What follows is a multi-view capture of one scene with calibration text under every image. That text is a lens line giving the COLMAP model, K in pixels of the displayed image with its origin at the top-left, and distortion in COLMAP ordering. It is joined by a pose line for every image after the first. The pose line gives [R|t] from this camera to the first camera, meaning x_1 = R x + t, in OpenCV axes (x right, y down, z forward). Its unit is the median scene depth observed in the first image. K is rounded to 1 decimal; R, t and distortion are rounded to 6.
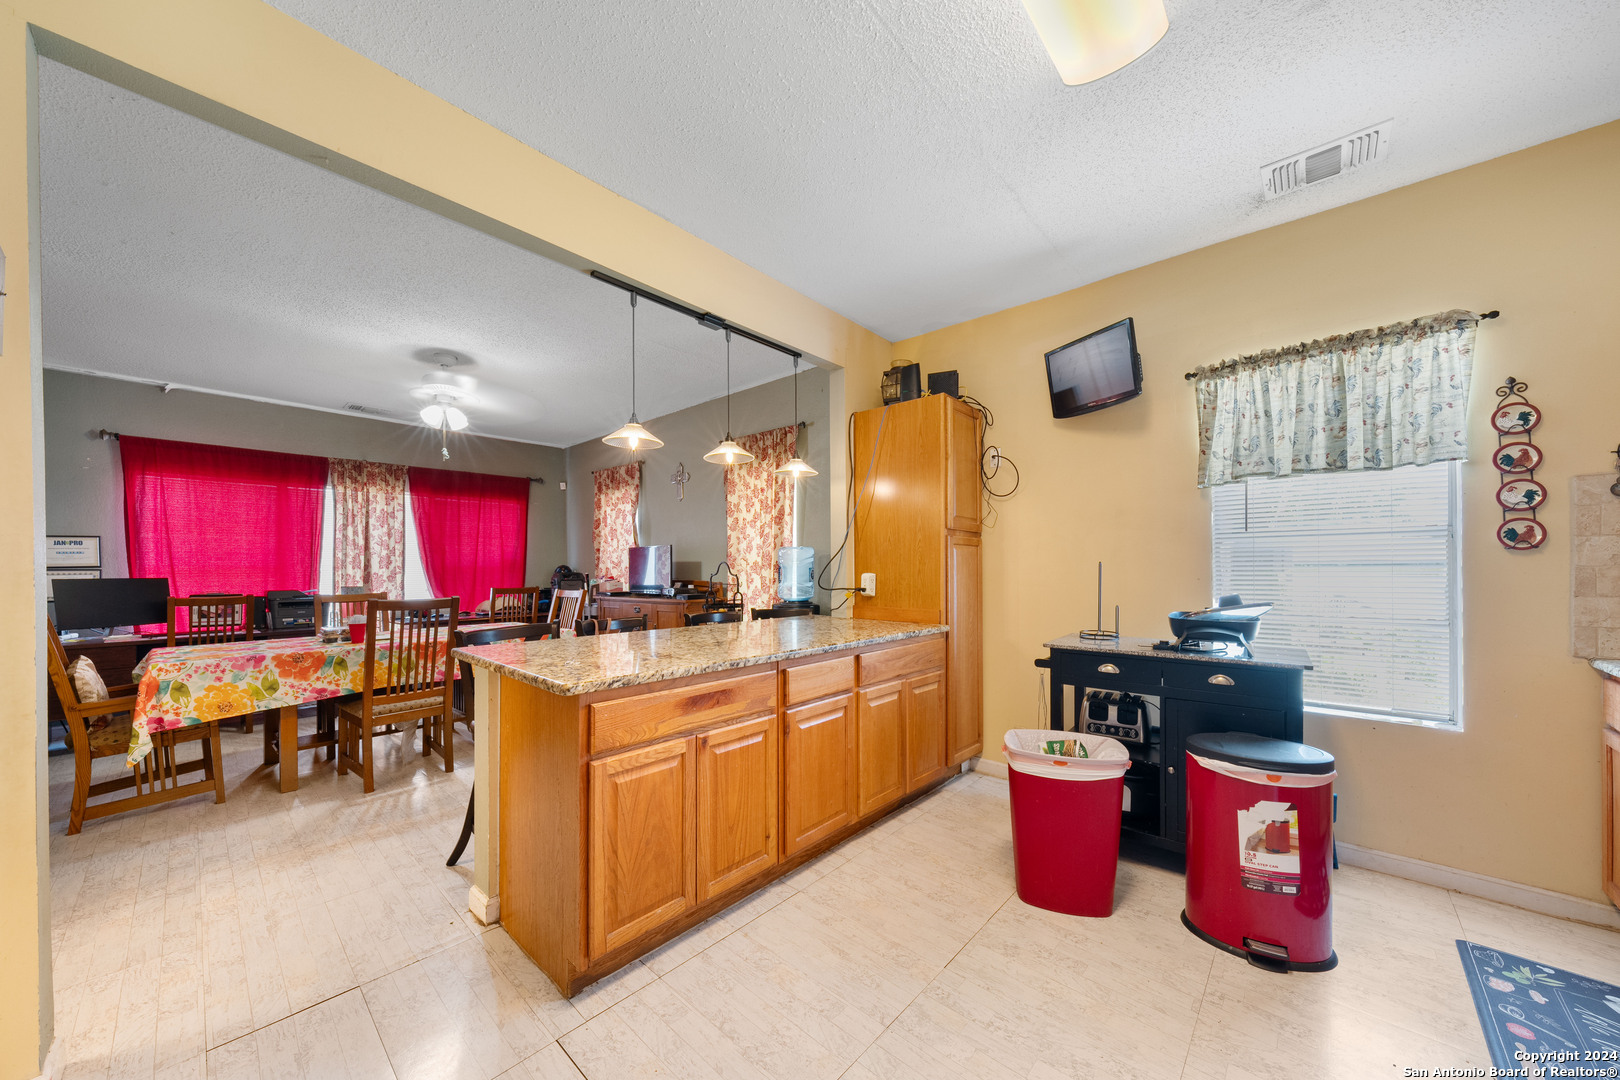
lens RADIAL K [[572.5, 0, 805.9], [0, 572.5, 561.2], [0, 0, 1]] dist [0.000014, -0.000055]
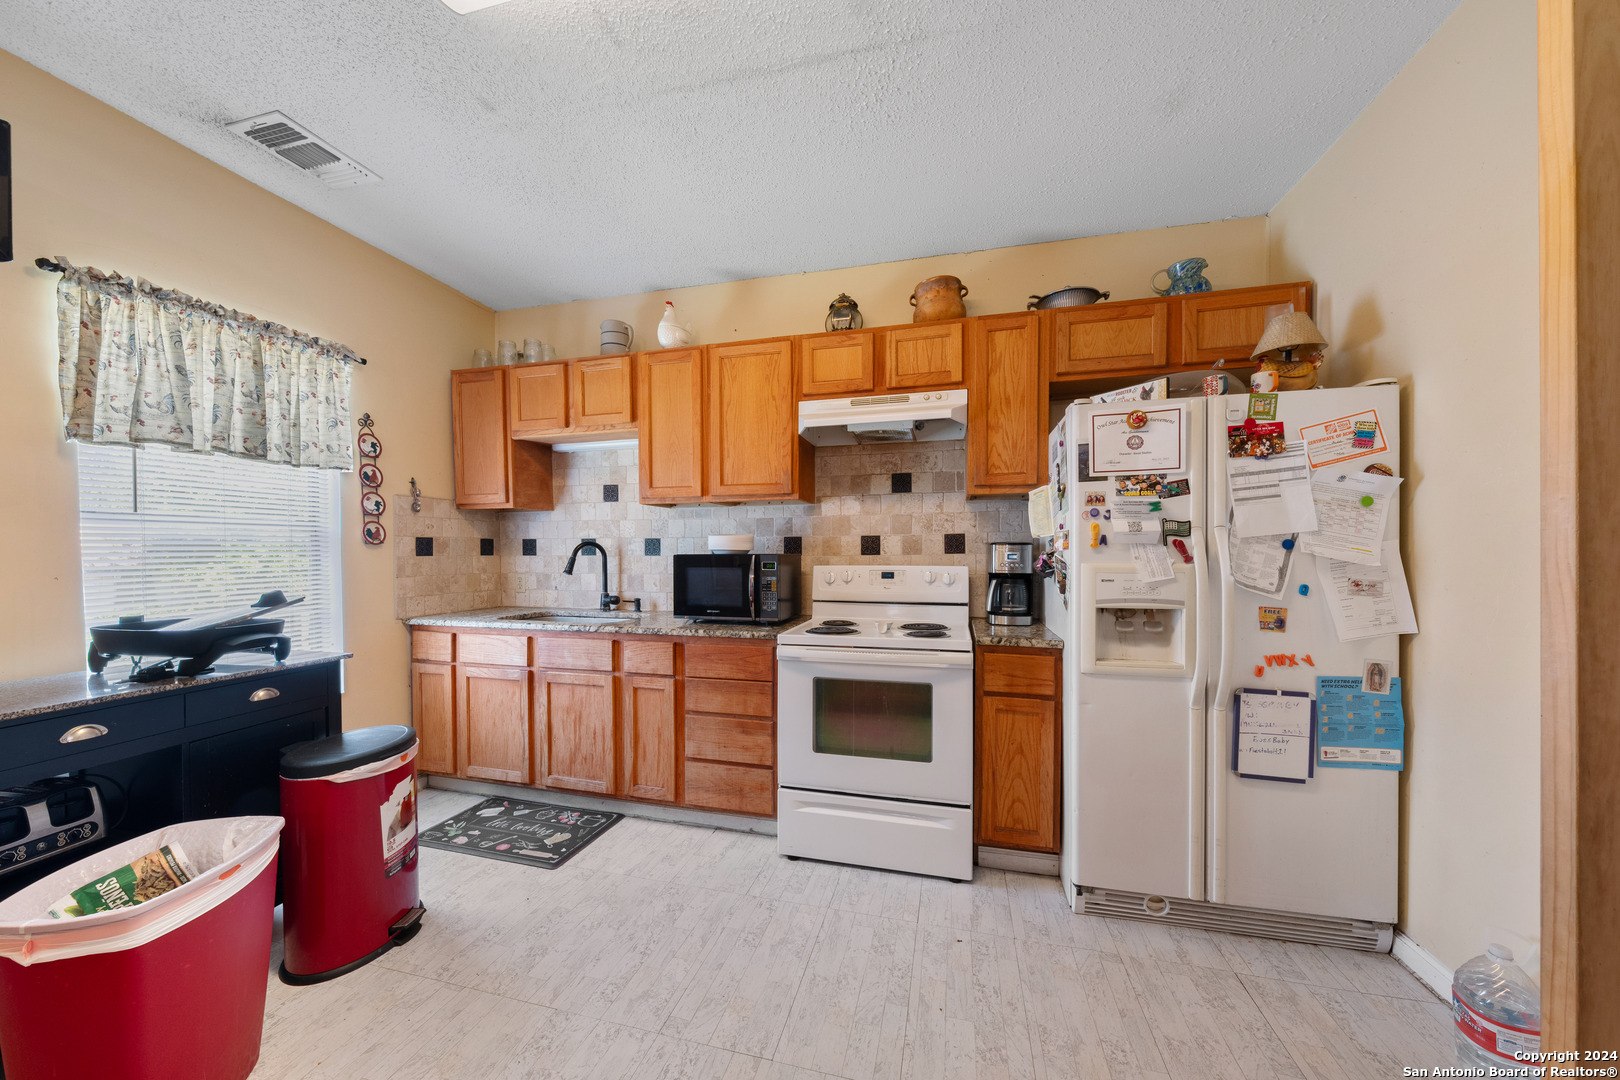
lens RADIAL K [[572.5, 0, 805.9], [0, 572.5, 561.2], [0, 0, 1]] dist [0.000014, -0.000055]
pose [[-0.476611, -0.008222, 0.879076, -0.232713], [-0.002812, 0.999965, 0.007828, 0.002654], [-0.879110, 0.001258, -0.476617, 0.424719]]
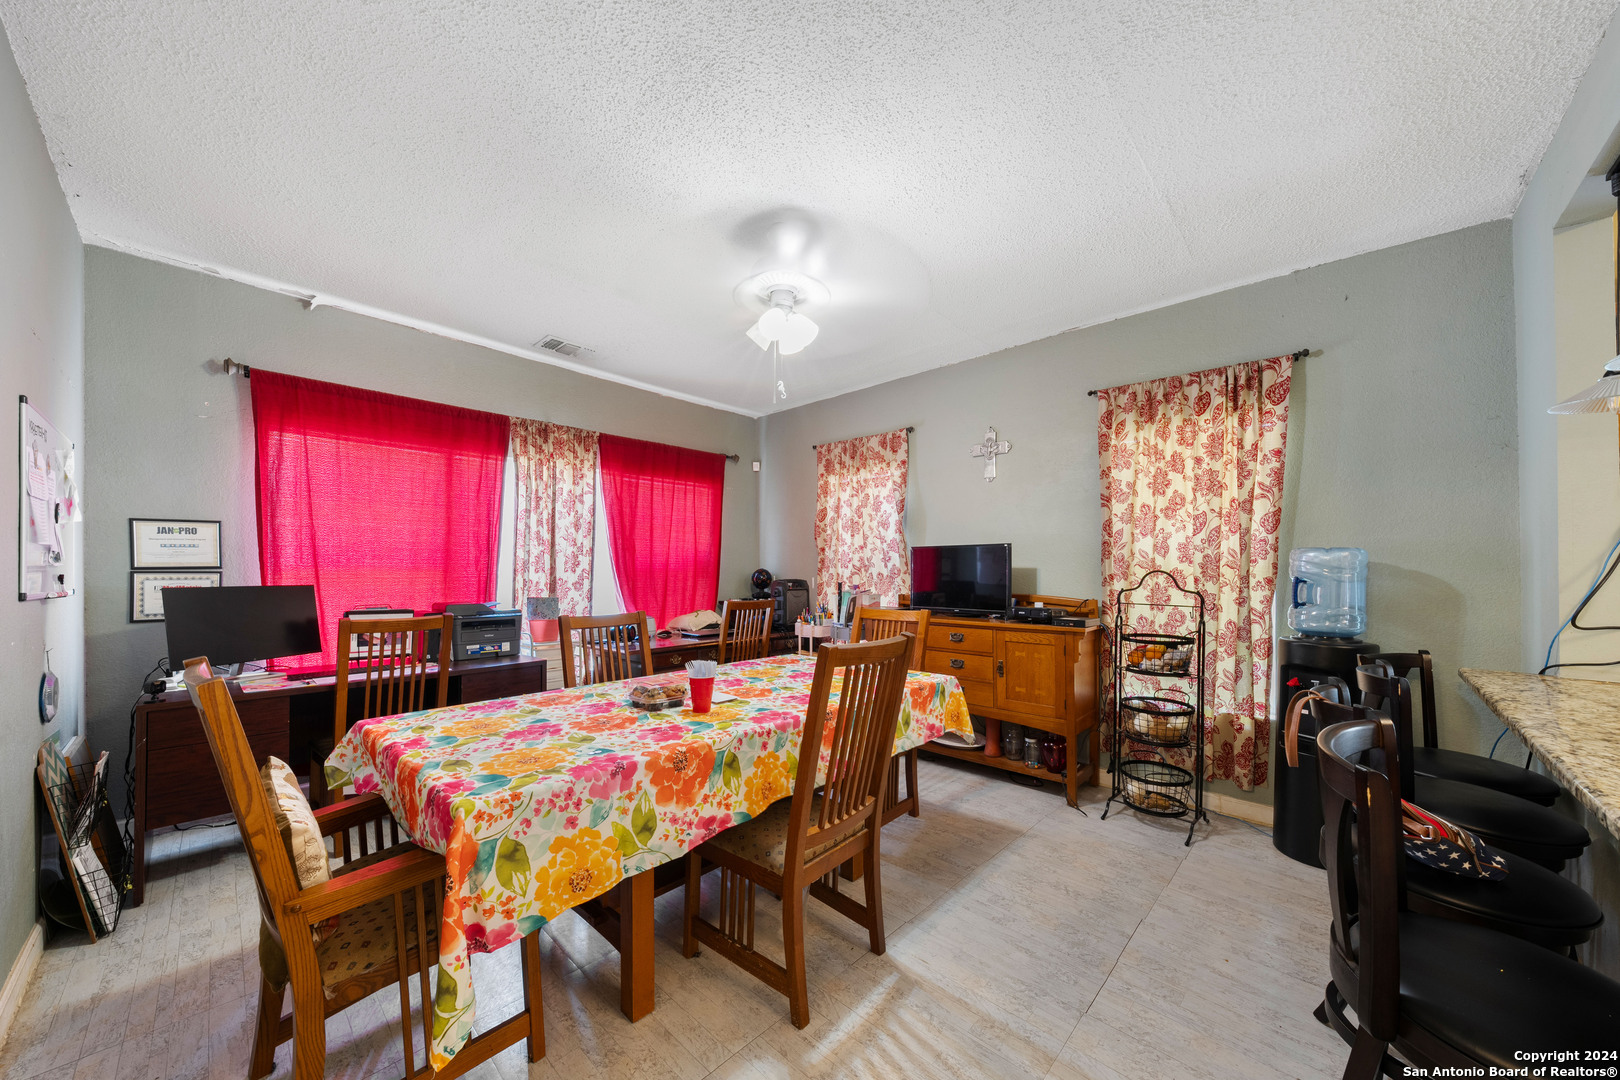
lens RADIAL K [[580.1, 0, 807.1], [0, 580.1, 563.5], [0, 0, 1]] dist [-0.001639, -0.000117]
pose [[0.999560, 0.010674, -0.027678, -0.692081], [-0.010619, 0.999941, 0.002134, -0.004788], [0.027699, -0.001839, 0.999615, 0.451553]]
